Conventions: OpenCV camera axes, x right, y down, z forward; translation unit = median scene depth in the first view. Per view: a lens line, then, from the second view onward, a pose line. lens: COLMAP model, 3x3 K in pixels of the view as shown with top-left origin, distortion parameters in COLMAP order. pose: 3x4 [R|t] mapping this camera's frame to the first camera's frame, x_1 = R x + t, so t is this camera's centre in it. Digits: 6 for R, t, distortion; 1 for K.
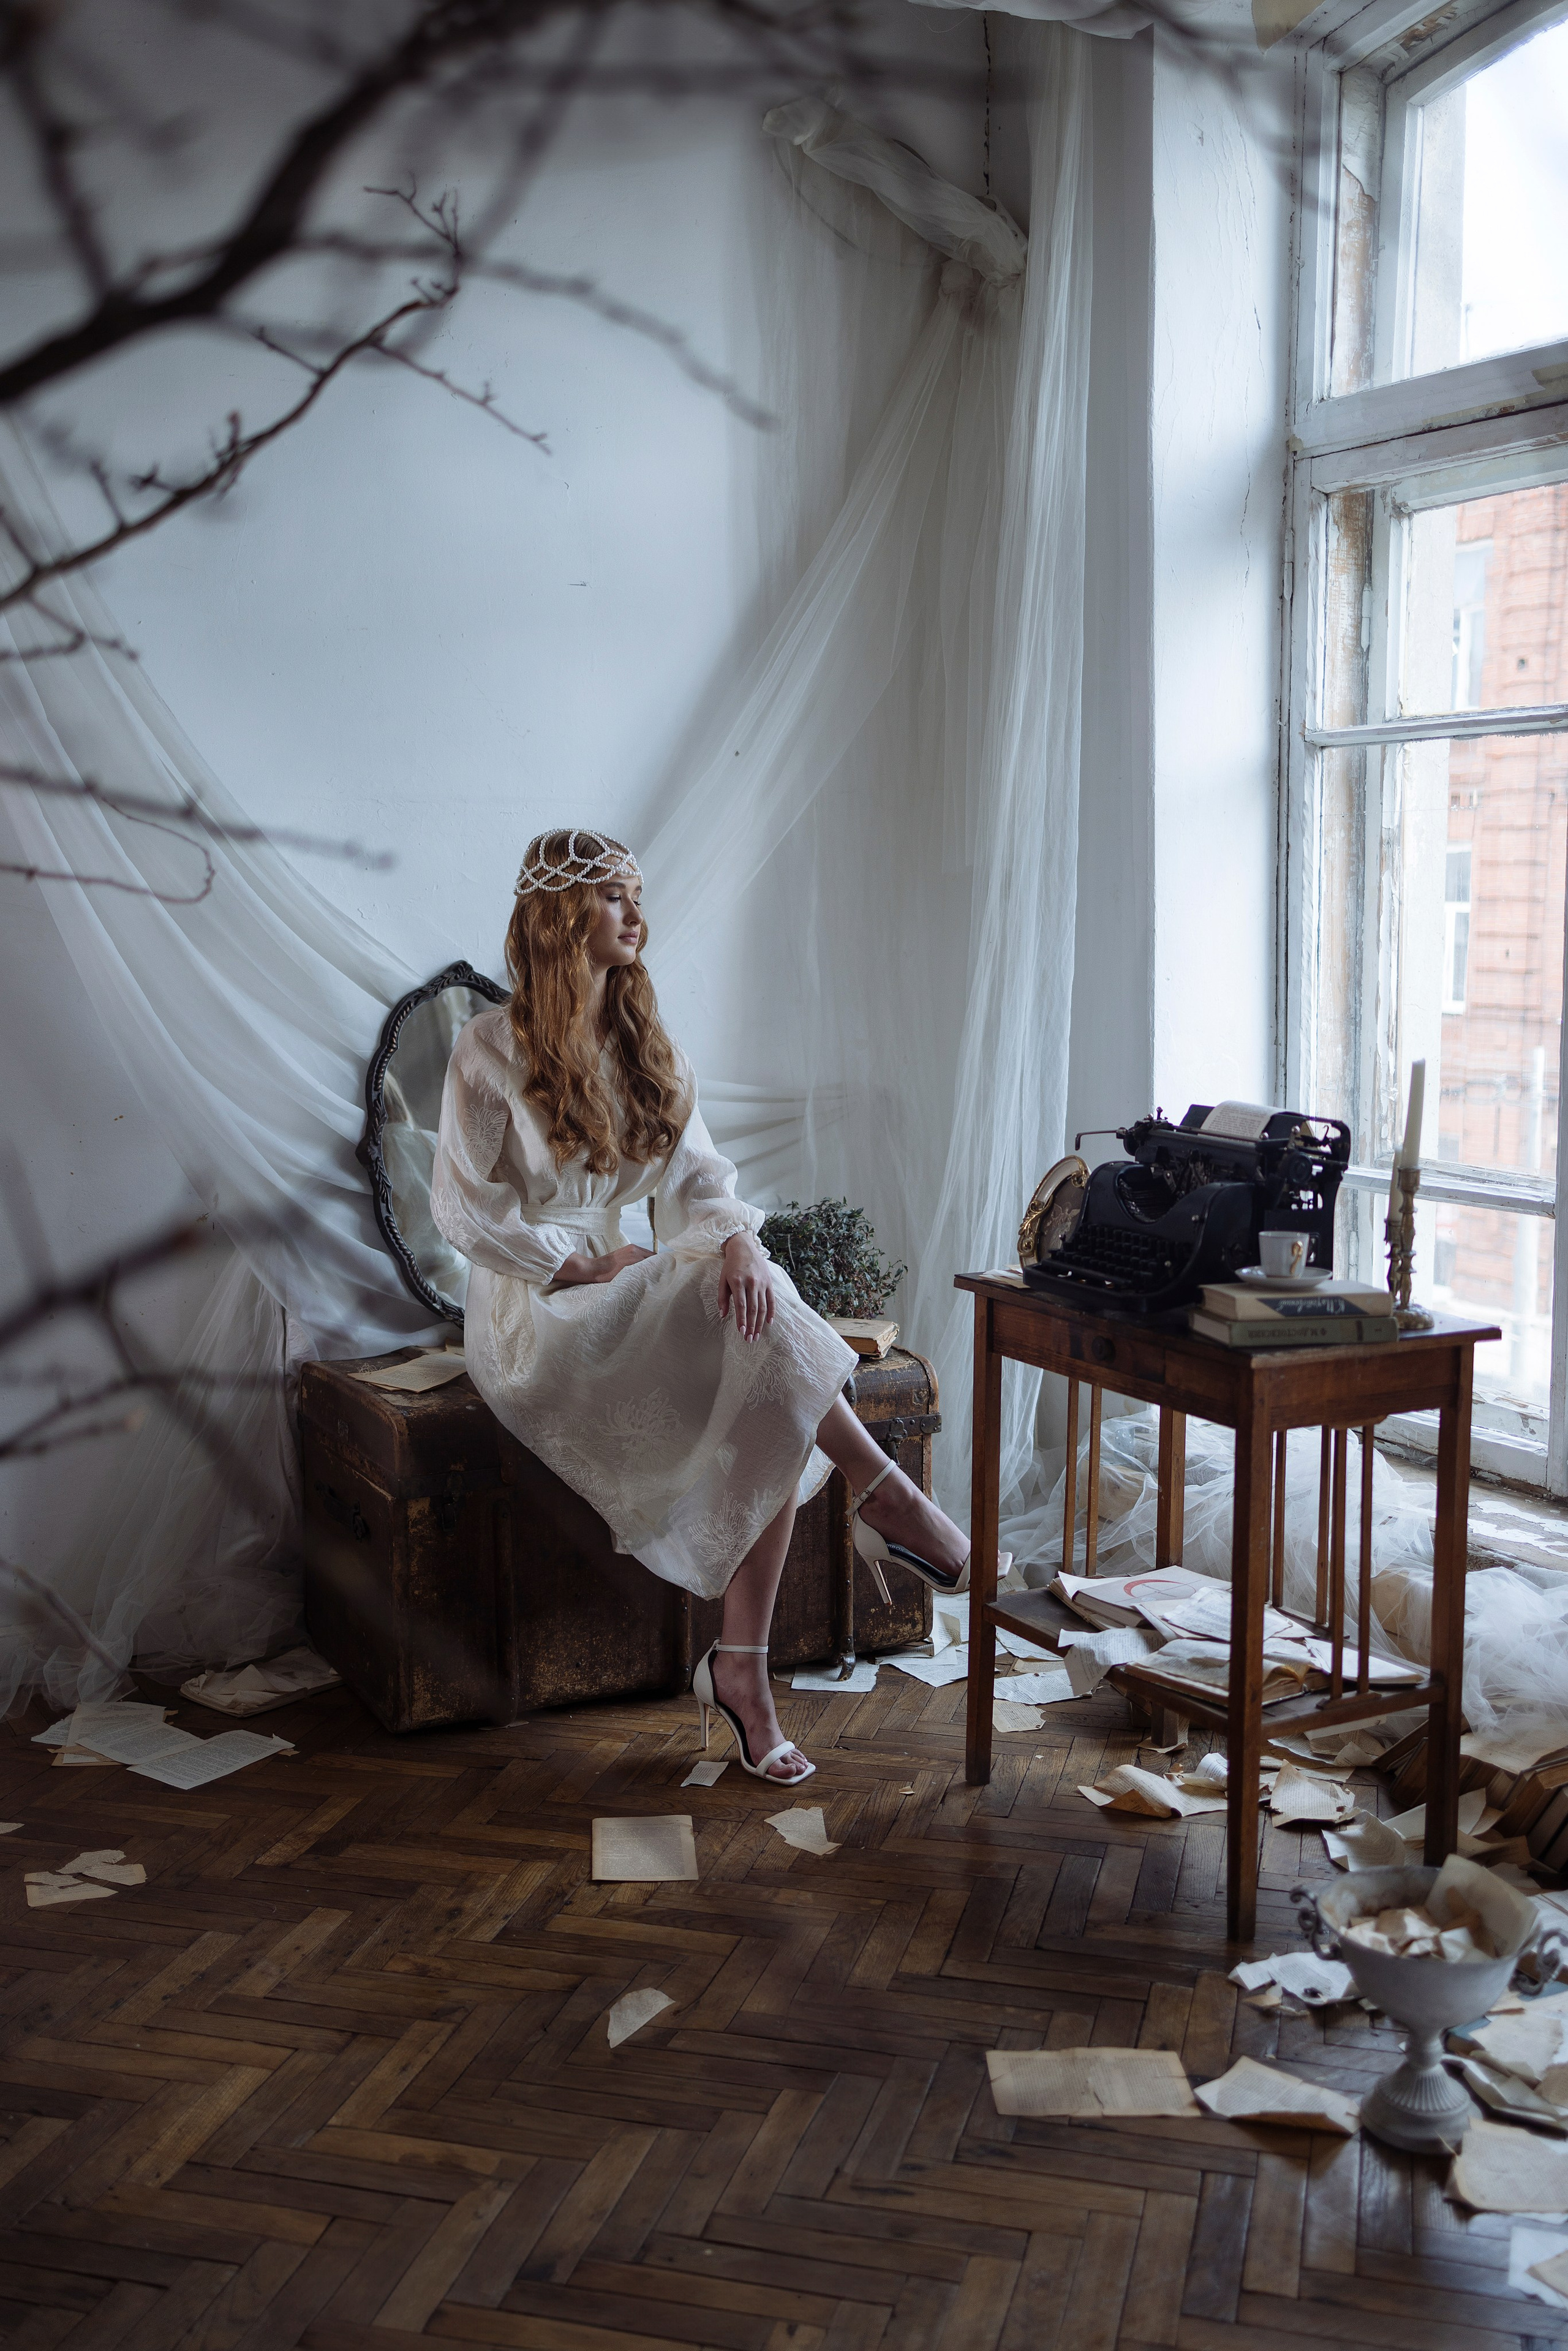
lens RADIAL K [[2373.7, 0, 779.4], [0, 2373.7, 1162.3], [0, 0, 1]] dist [0.025814, 0.000000]
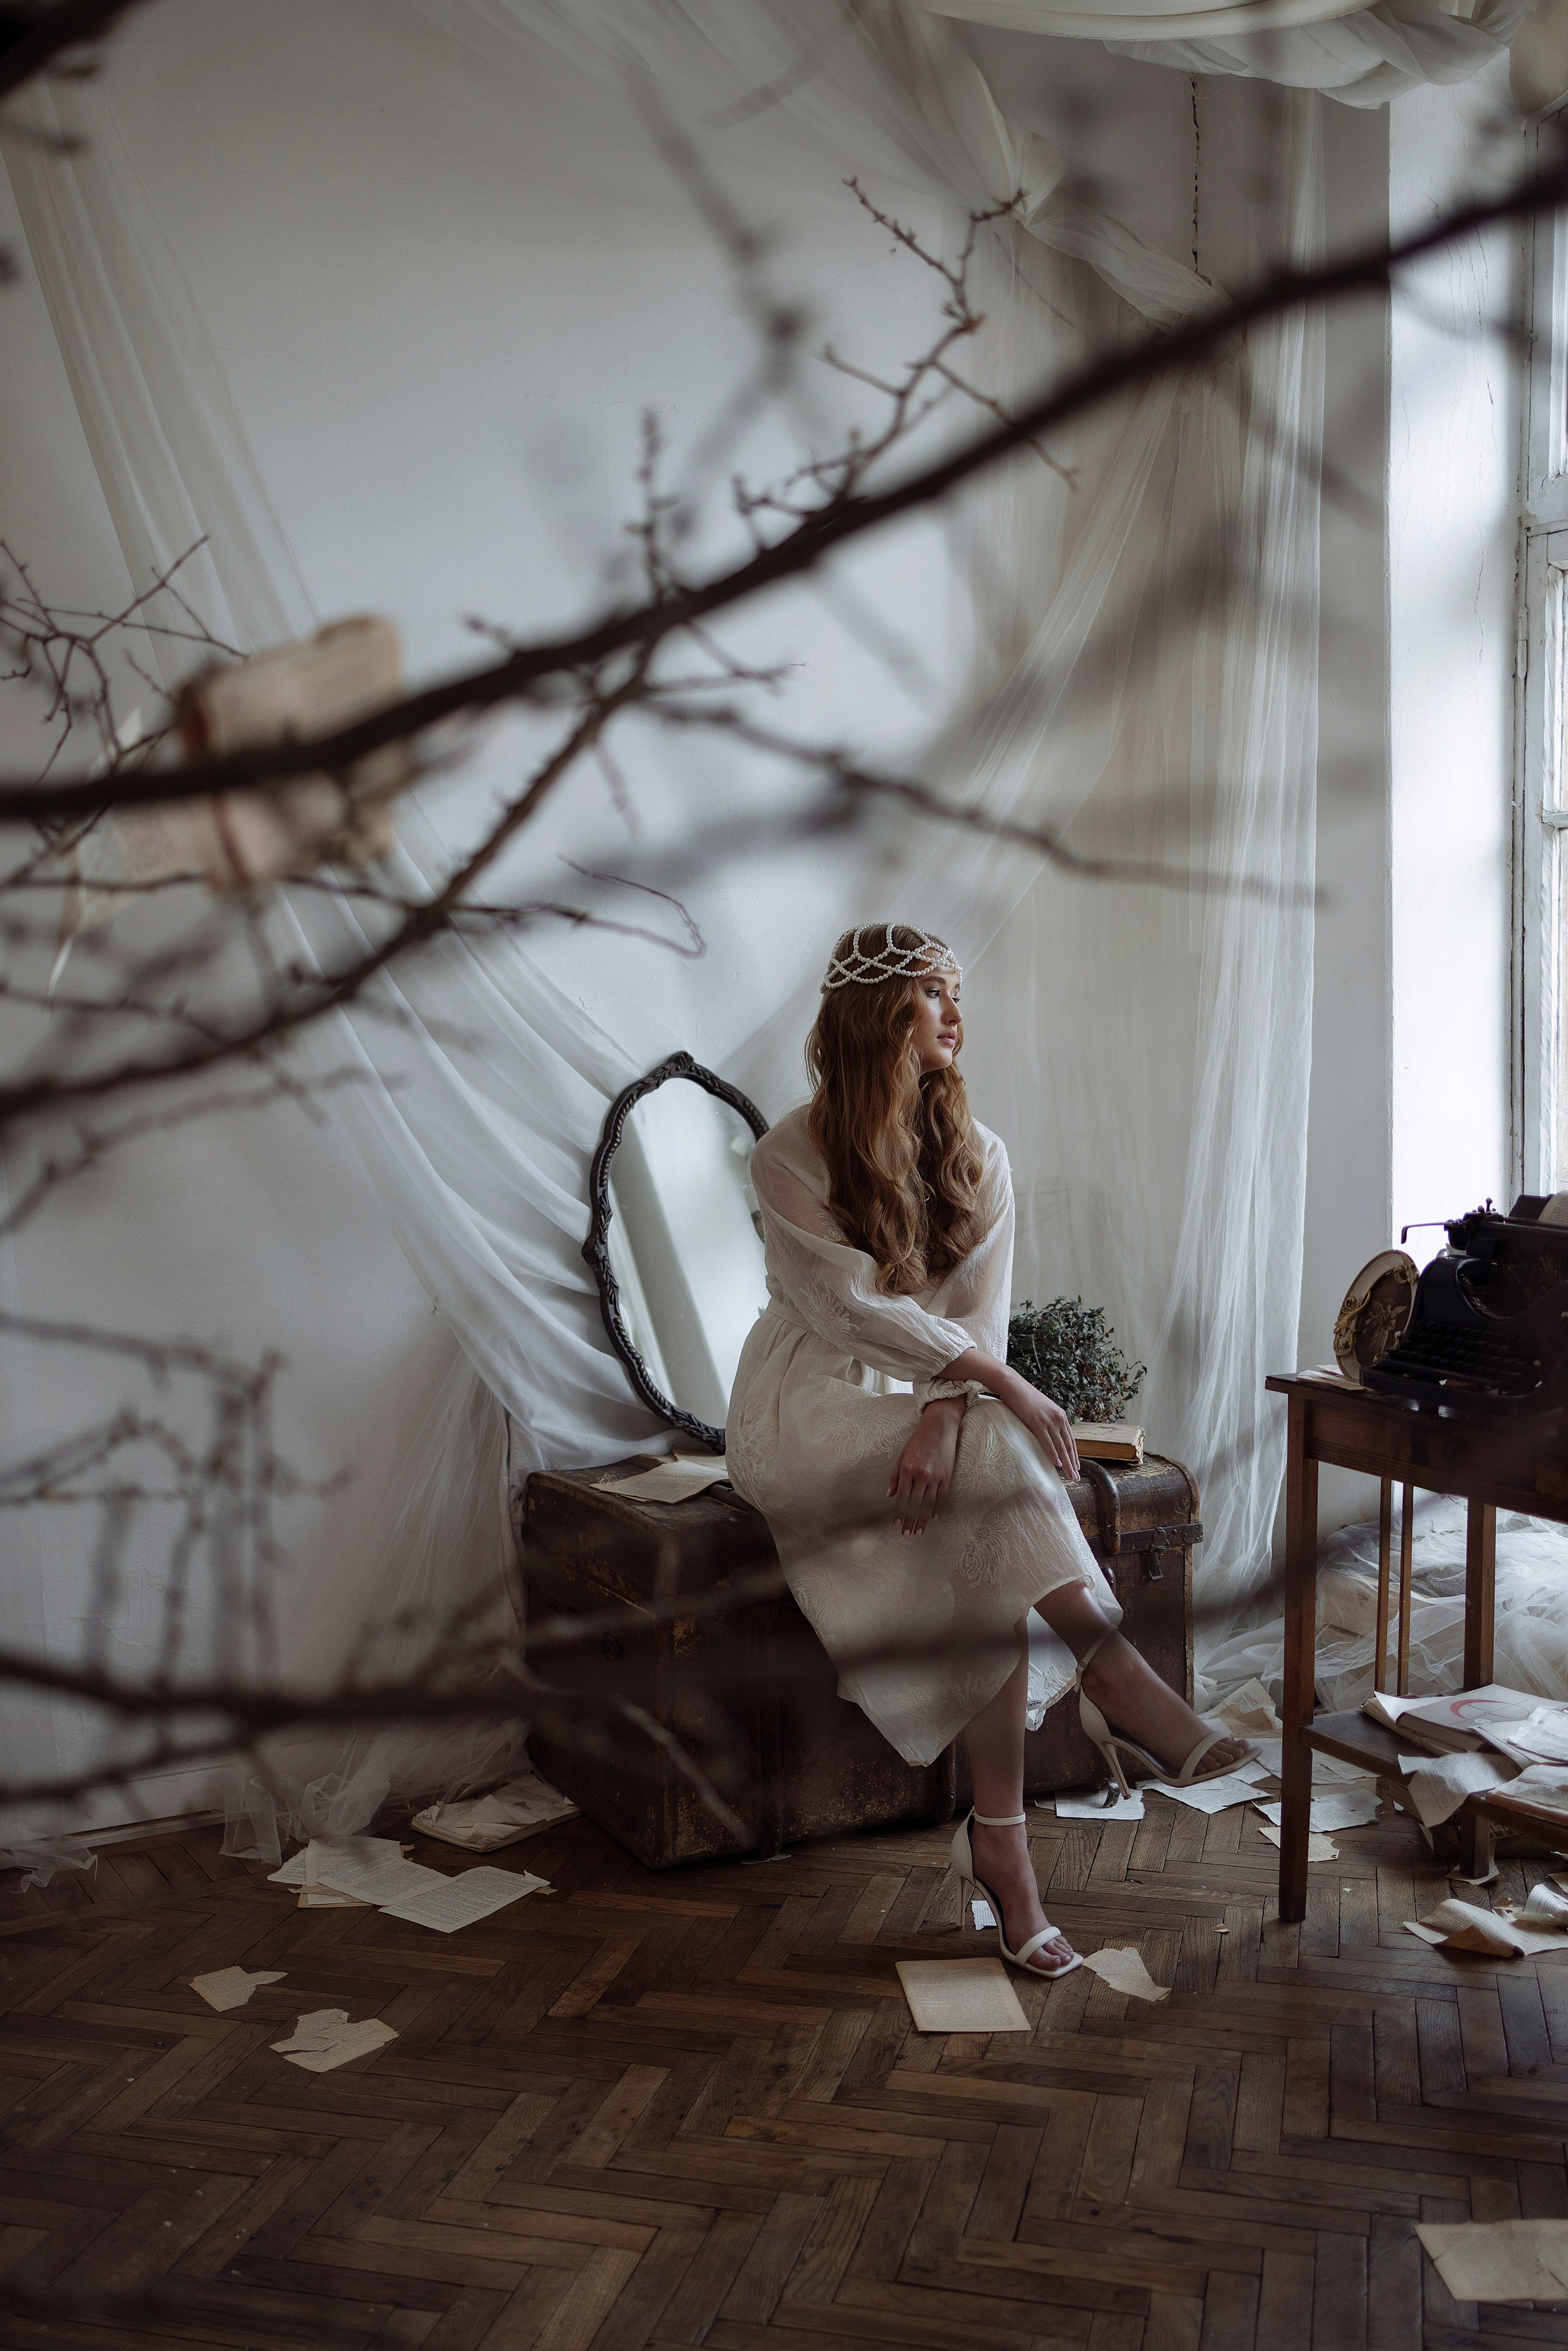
lens RADIAL K [[2373.7, 0, 784.9], [0, 2373.7, 1158.9], [0, 0, 1]] dist [0.025814, 0.000000]
pose [[0.999904, -0.005323, 0.012810, -0.127587], [0.005882, 0.999014, -0.043994, 0.001235], [-0.012563, 0.044065, 0.998950, 0.049433]]
